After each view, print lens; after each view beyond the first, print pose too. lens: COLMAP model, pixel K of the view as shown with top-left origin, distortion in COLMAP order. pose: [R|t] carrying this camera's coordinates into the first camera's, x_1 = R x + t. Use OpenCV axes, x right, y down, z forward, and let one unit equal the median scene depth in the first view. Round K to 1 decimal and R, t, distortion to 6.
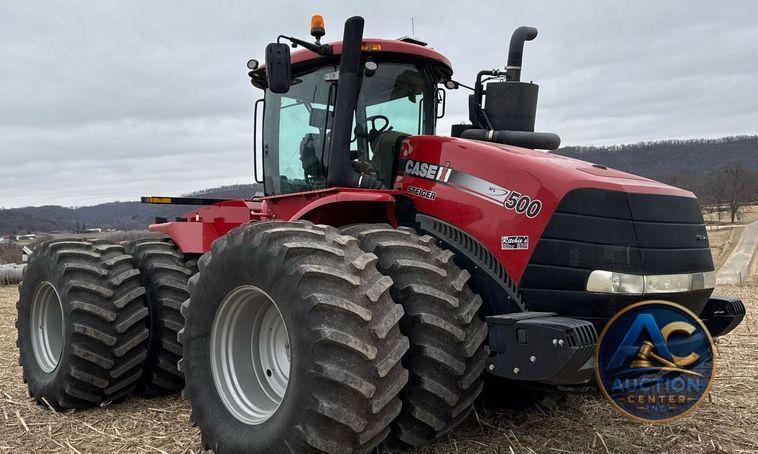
lens RADIAL K [[650.6, 0, 379.0], [0, 650.6, 227.0], [0, 0, 1]] dist [0.114767, 0.000815]
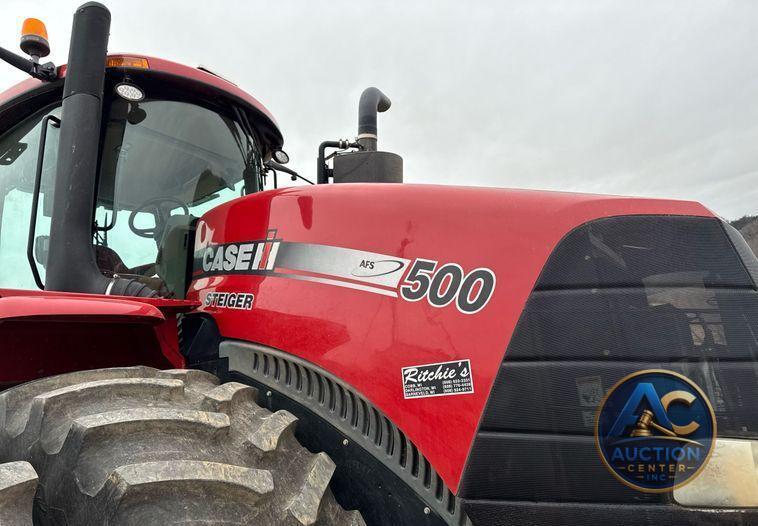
lens RADIAL K [[557.5, 0, 381.6], [0, 557.5, 280.5], [0, 0, 1]] dist [0.120196, -0.172700]
pose [[0.968666, -0.060414, 0.240907, 0.081194], [0.097004, 0.984951, -0.143042, 0.008400], [-0.228640, 0.161929, 0.959949, 0.570683]]
